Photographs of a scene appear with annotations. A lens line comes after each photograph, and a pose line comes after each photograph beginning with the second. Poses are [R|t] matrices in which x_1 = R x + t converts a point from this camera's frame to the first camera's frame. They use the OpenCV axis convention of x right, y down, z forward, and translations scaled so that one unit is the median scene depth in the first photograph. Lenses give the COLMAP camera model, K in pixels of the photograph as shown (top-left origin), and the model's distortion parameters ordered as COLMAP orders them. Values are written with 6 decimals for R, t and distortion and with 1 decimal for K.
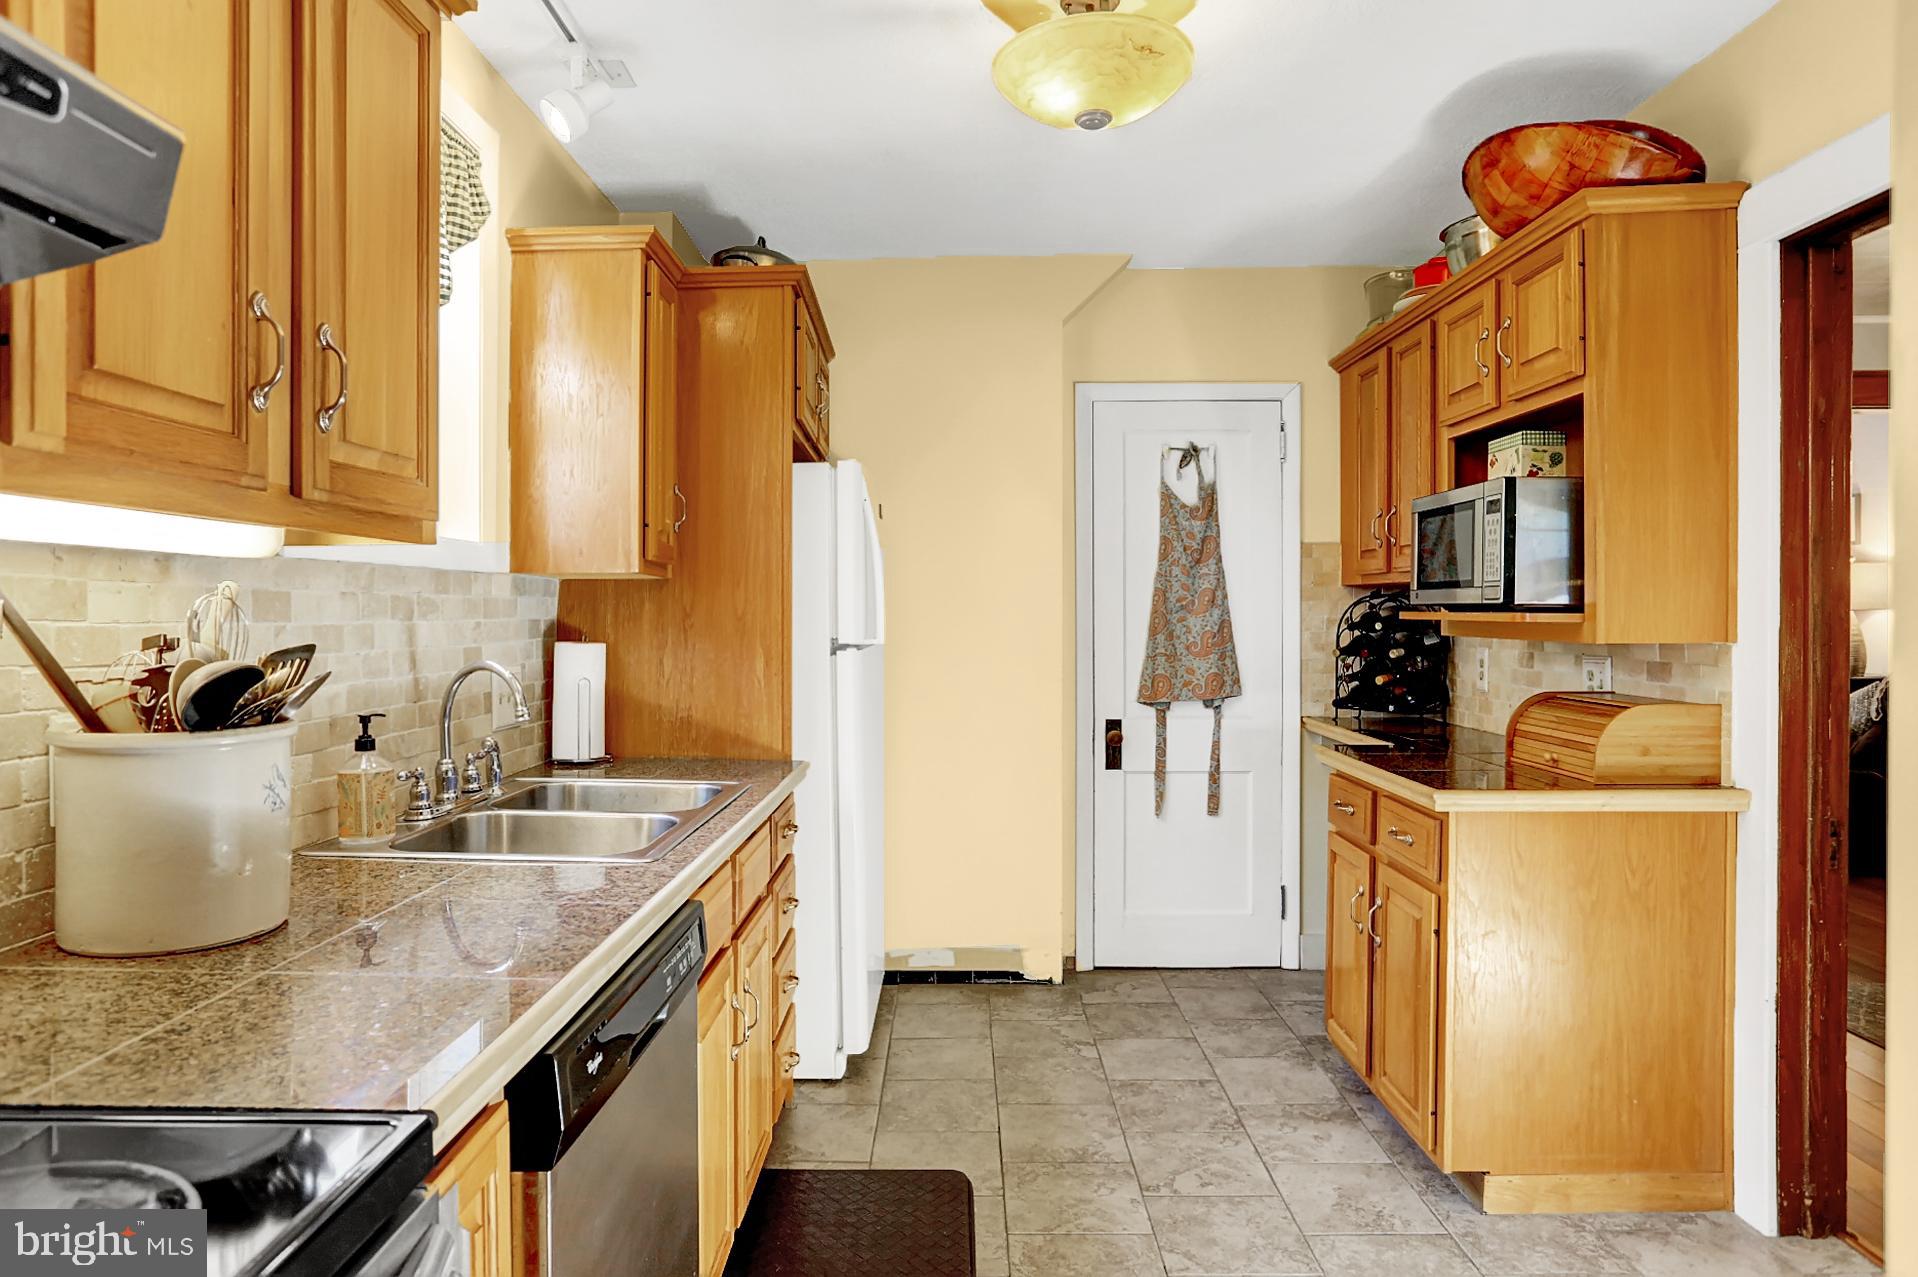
lens RADIAL K [[1151.3, 0, 959.0], [0, 1151.3, 638.5], [0, 0, 1]] dist [-0.003239, -0.000204]
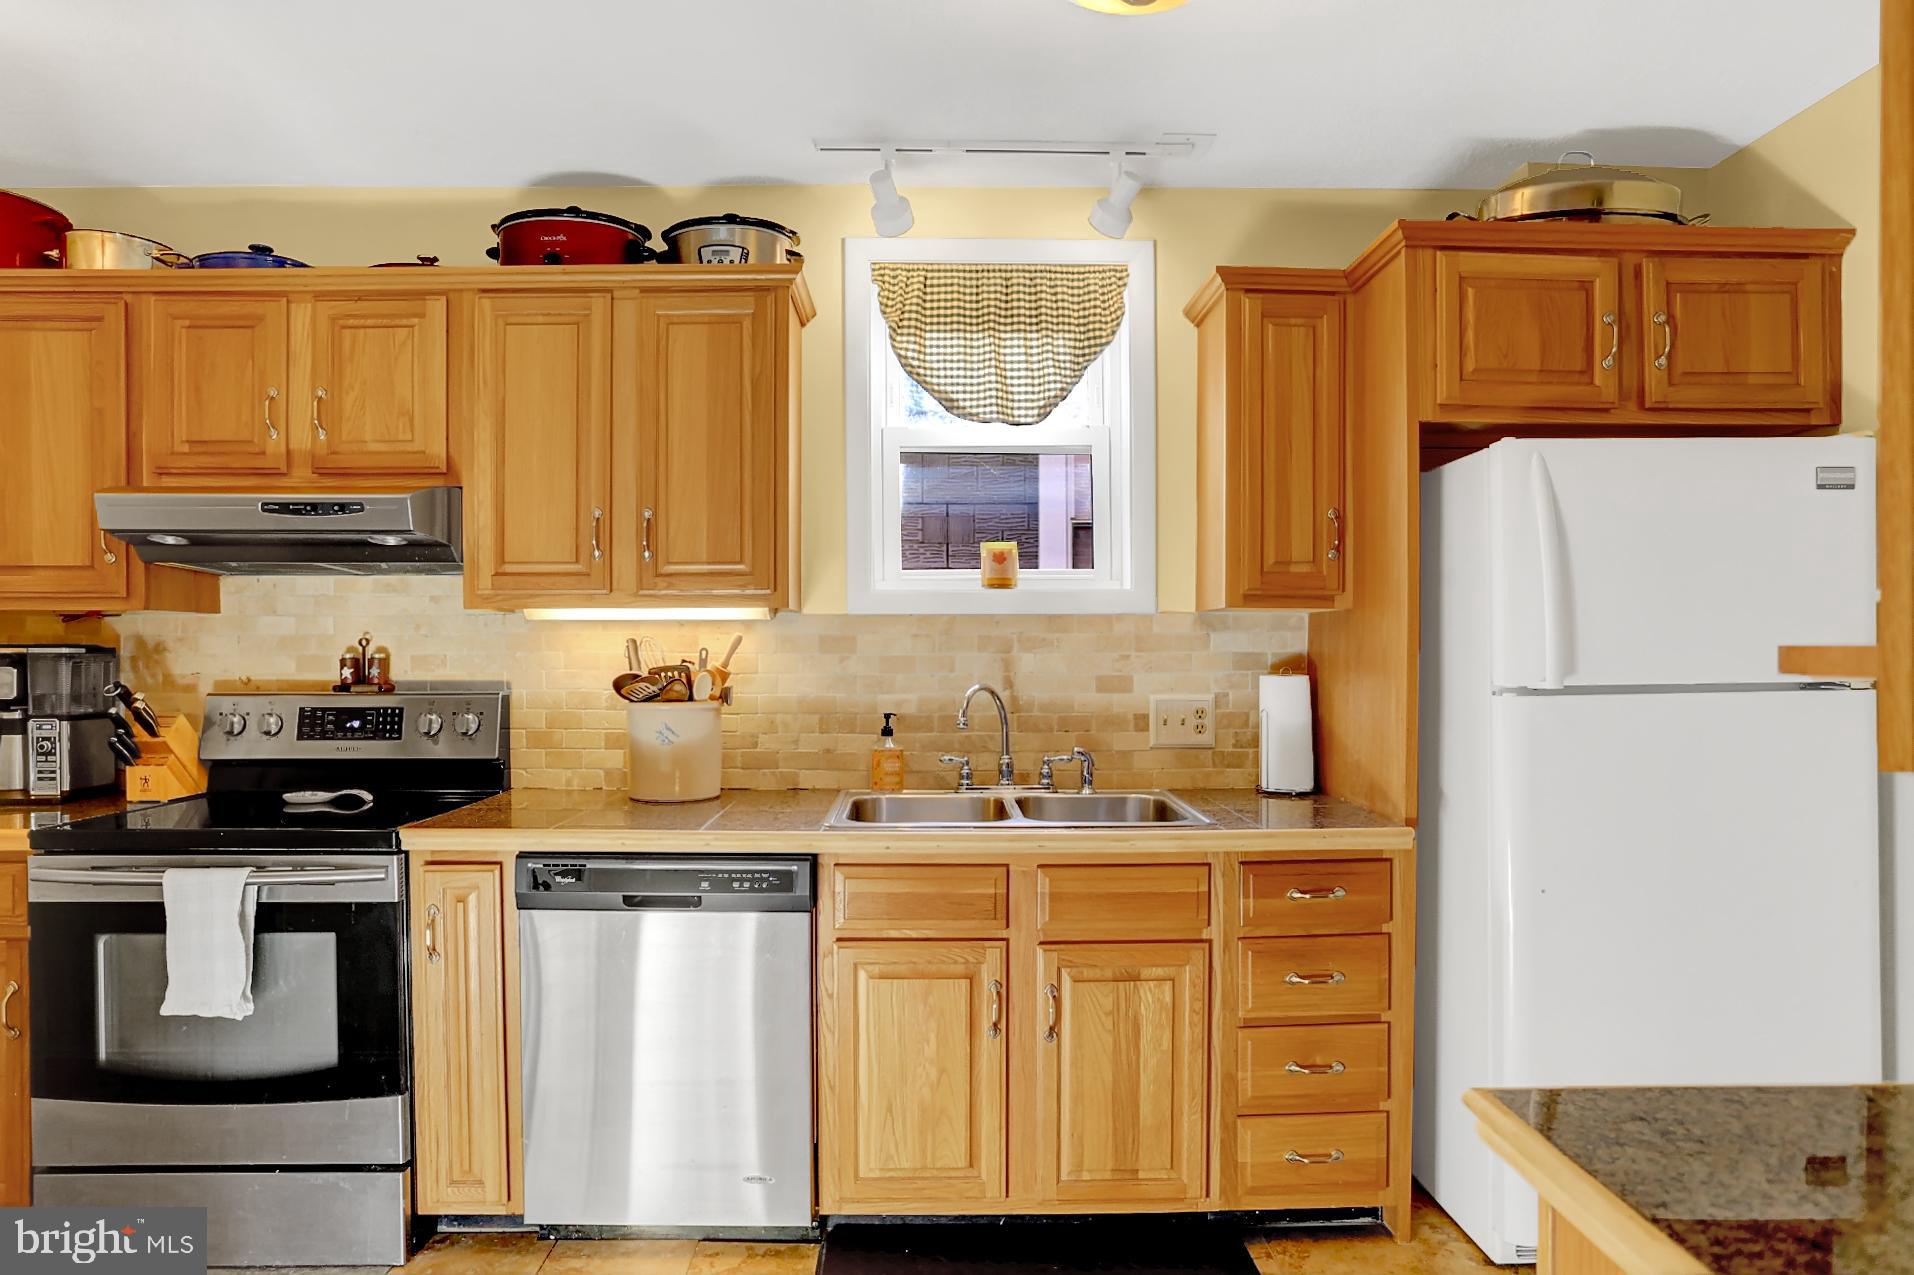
lens RADIAL K [[1148.9, 0, 957.0], [0, 1148.9, 637.5], [0, 0, 1]] dist [-0.003239, -0.000204]
pose [[0.021002, -0.000059, -0.999779, 1.036655], [-0.019269, 0.999814, -0.000463, -0.037861], [0.999594, 0.019274, 0.020997, 1.028648]]
